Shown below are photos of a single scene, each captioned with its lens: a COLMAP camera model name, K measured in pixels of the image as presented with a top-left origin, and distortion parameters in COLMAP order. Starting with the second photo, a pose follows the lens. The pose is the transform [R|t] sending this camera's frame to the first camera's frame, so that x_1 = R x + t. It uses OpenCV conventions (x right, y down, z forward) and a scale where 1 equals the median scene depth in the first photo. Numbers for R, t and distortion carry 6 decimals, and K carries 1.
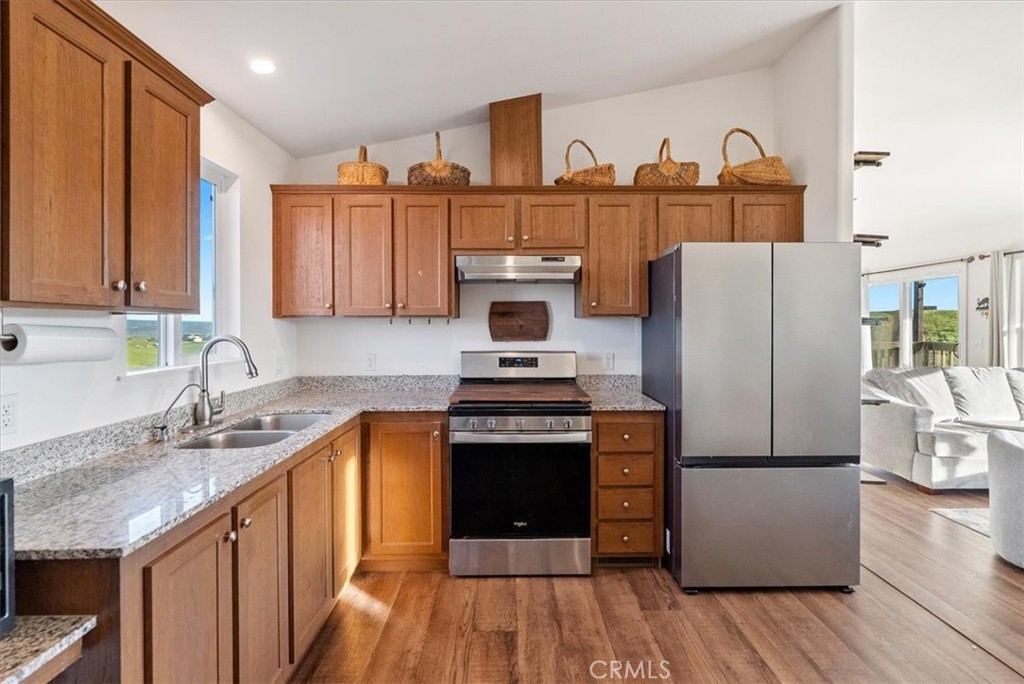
lens RADIAL K [[479.1, 0, 514.0], [0, 479.1, 322.9], [0, 0, 1]] dist [-0.002674, 0.002923]
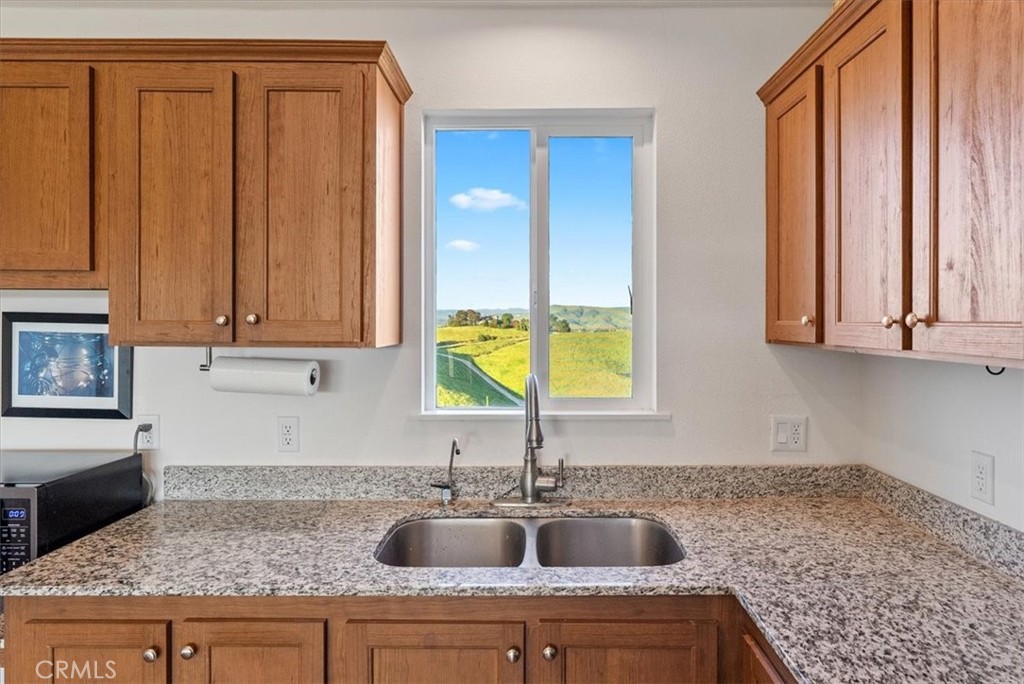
lens RADIAL K [[582.6, 0, 537.9], [0, 582.6, 326.5], [0, 0, 1]] dist [-0.002561, -0.000476]
pose [[-0.010438, 0.007619, -0.999916, 0.158434], [-0.000160, 0.999971, 0.007621, -0.037970], [0.999946, 0.000239, -0.010436, 0.836950]]
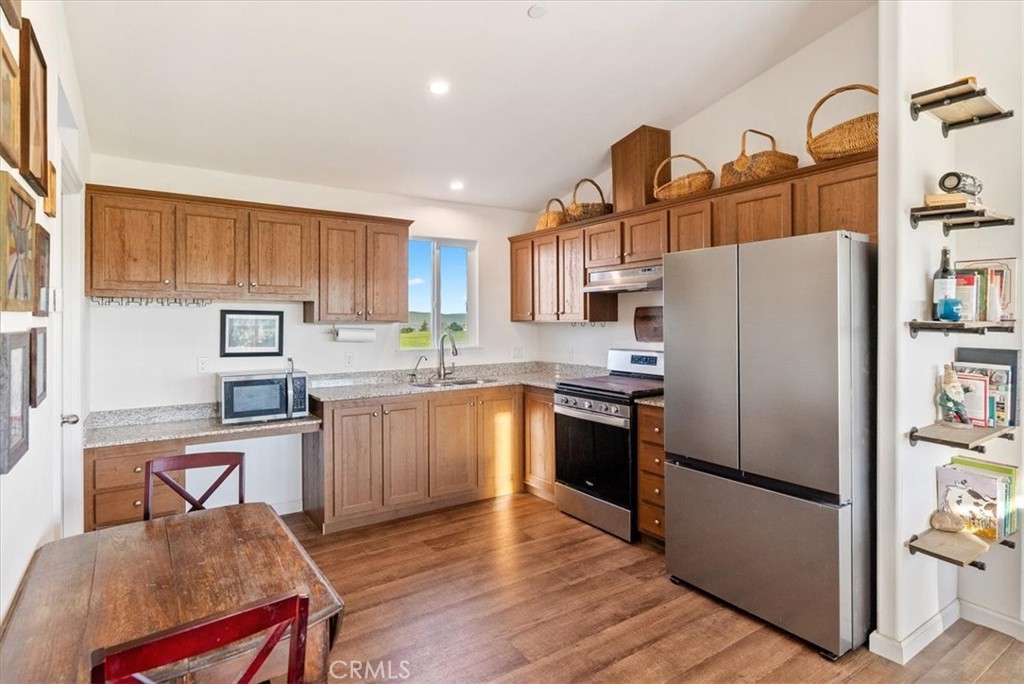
lens RADIAL K [[539.2, 0, 519.4], [0, 539.2, 319.1], [0, 0, 1]] dist [-0.001659, 0.000439]
pose [[0.551810, -0.004693, -0.833956, 1.100221], [0.004808, 0.999985, -0.002446, -0.017113], [0.833956, -0.002661, 0.551825, 0.048339]]
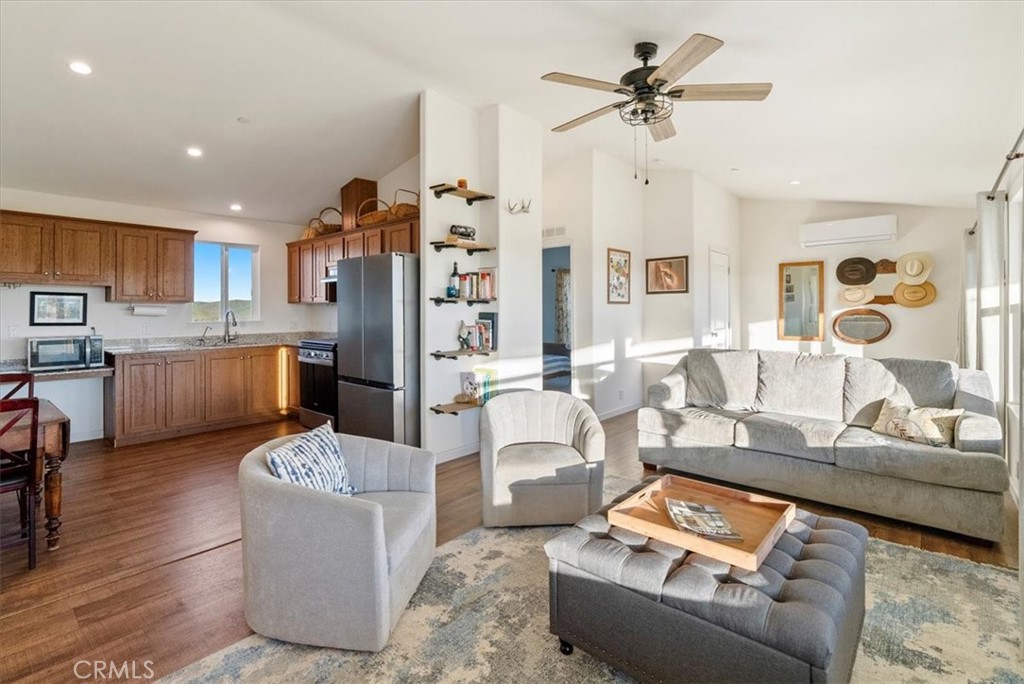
lens RADIAL K [[479.1, 0, 516.6], [0, 479.1, 306.8], [0, 0, 1]] dist [-0.002674, 0.002923]
pose [[0.739620, -0.007815, -0.672979, 1.969040], [0.005341, 0.999969, -0.005743, 0.026760], [0.673003, 0.000654, 0.739639, 0.077737]]
